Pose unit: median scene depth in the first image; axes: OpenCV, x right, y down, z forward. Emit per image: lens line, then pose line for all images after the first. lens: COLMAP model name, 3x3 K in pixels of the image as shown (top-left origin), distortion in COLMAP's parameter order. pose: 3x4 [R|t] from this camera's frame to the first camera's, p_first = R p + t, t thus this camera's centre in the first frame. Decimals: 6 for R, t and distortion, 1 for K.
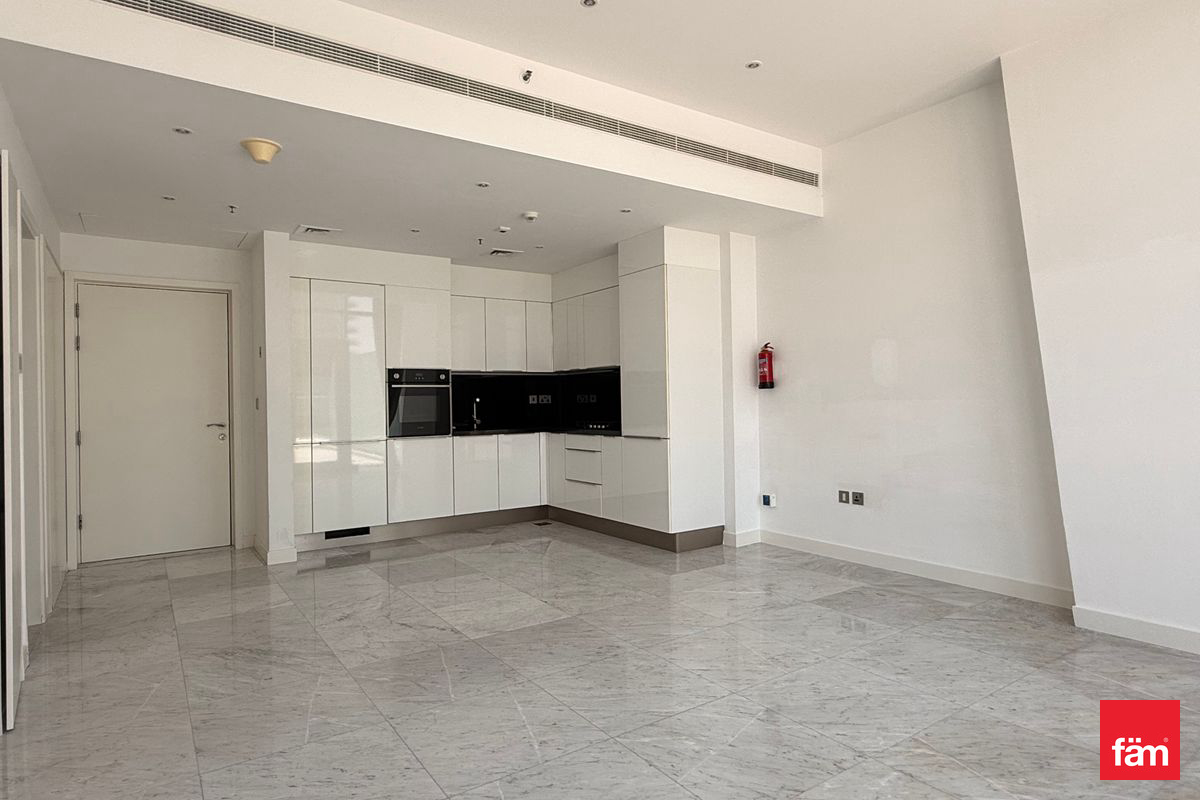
lens RADIAL K [[668.9, 0, 599.3], [0, 668.9, 399.6], [0, 0, 1]] dist [0.003161, -0.000435]
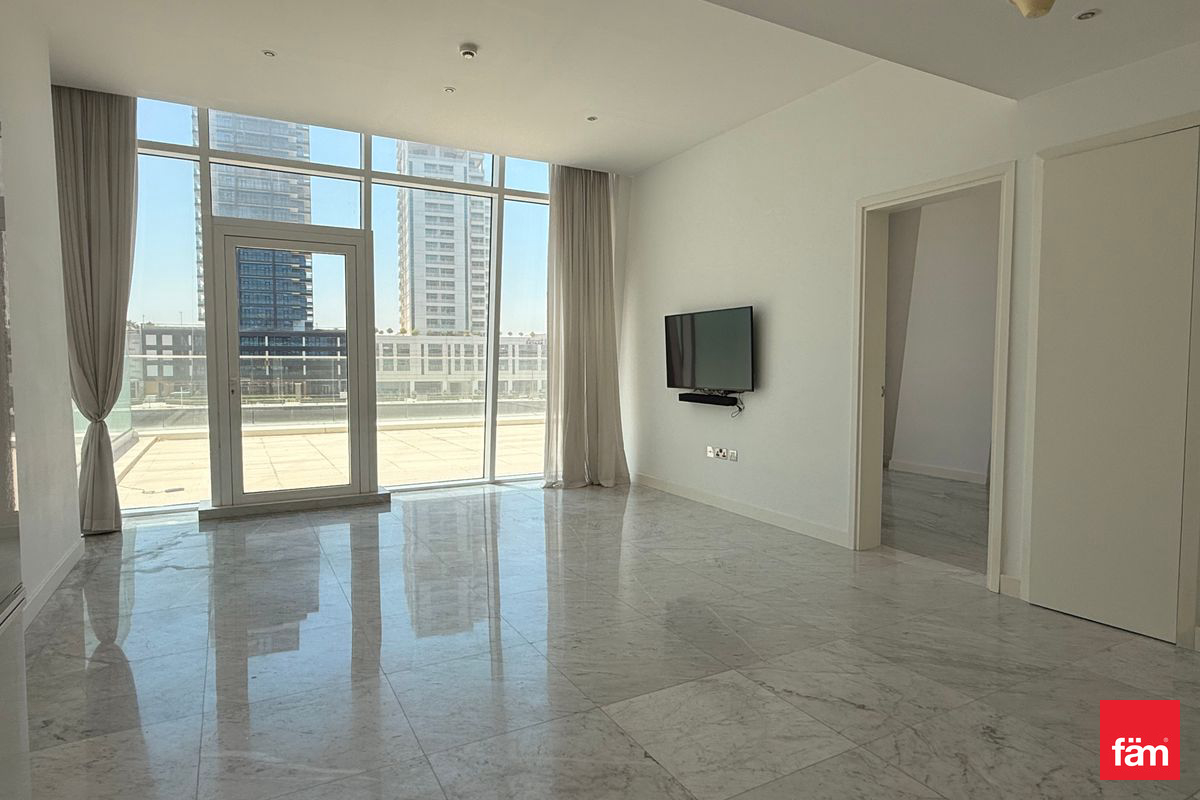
lens RADIAL K [[668.9, 0, 595.6], [0, 668.9, 398.2], [0, 0, 1]] dist [0.003161, -0.000435]
pose [[-0.994662, 0.013172, 0.102343, -0.074687], [0.018194, 0.998668, 0.048290, 0.001098], [-0.101571, 0.049894, -0.993576, 1.153679]]
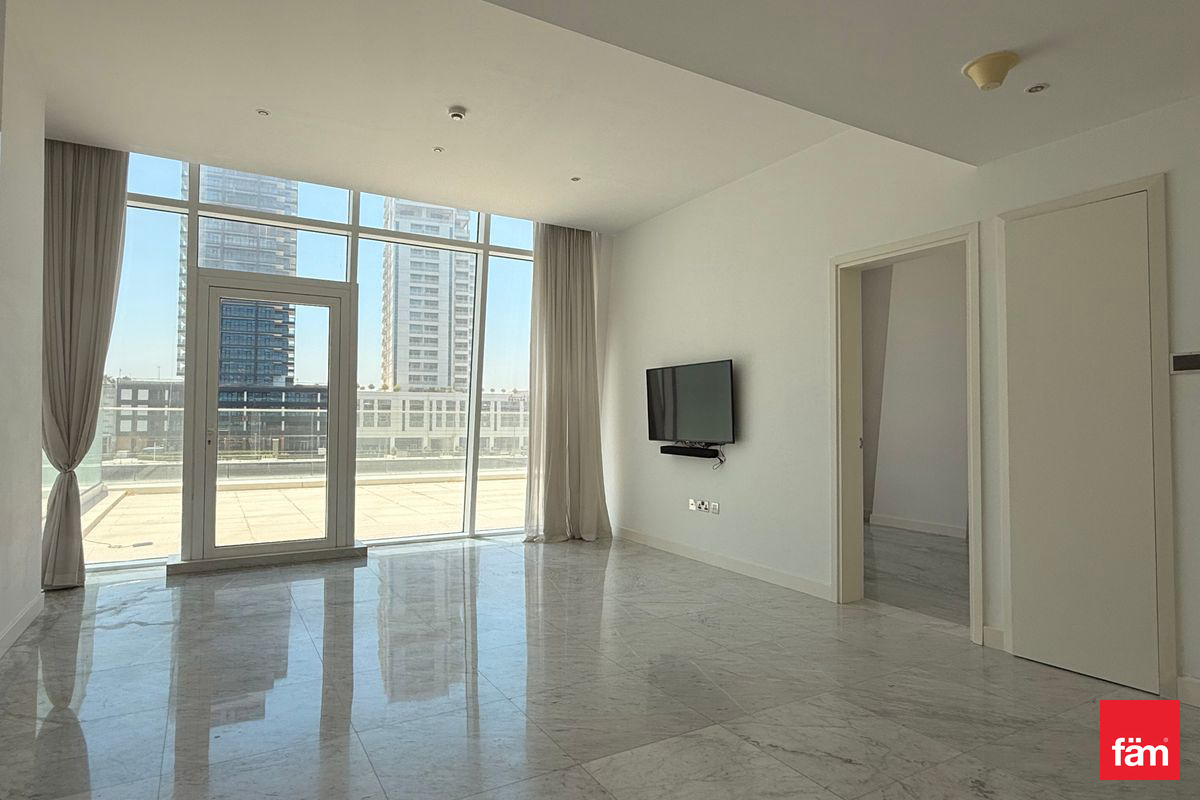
lens RADIAL K [[668.9, 0, 596.3], [0, 668.9, 396.7], [0, 0, 1]] dist [0.003161, -0.000435]
pose [[-0.997155, 0.016770, 0.073486, -0.075176], [0.013958, 0.999156, -0.038620, 0.009227], [-0.074072, -0.037484, -0.996548, 1.157261]]
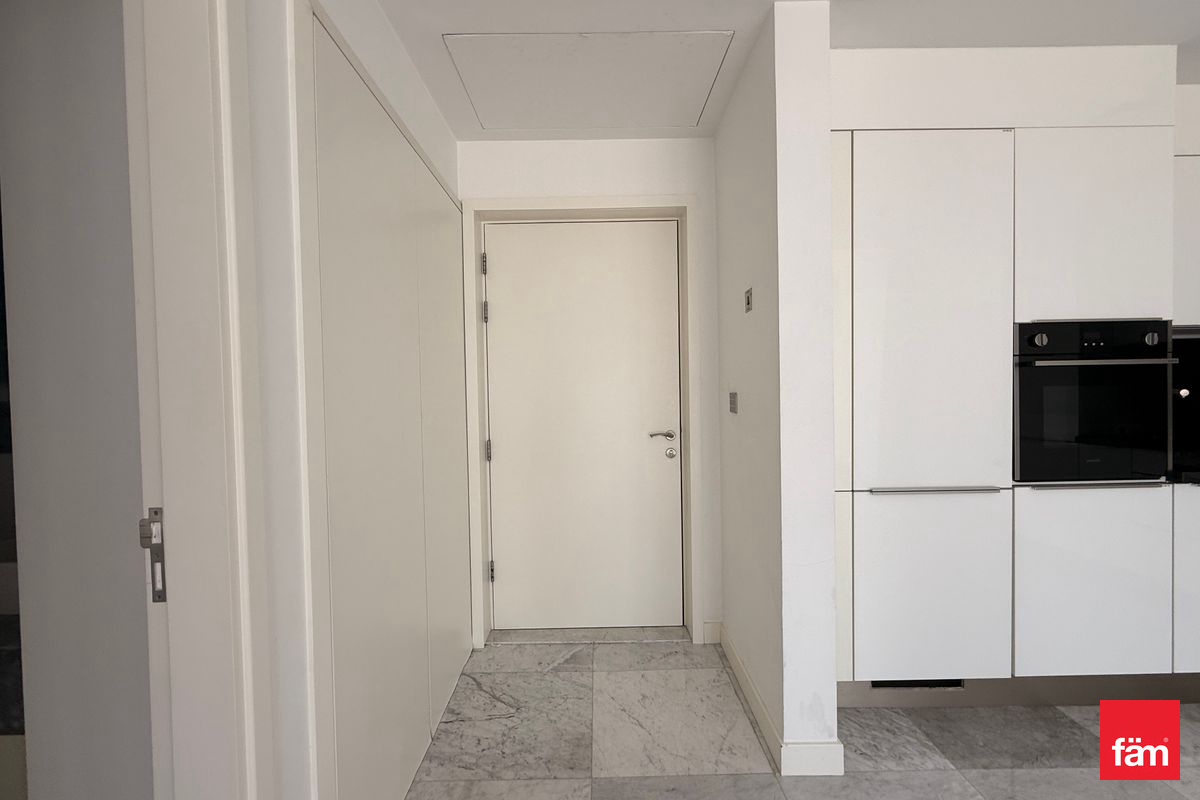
lens RADIAL K [[476.9, 0, 595.4], [0, 476.9, 398.8], [0, 0, 1]] dist [0.000217, -0.000265]
pose [[0.821630, 0.013242, -0.569867, -0.406634], [0.006683, 0.999438, 0.032858, -0.011032], [0.569982, -0.030806, 0.821080, 0.659939]]
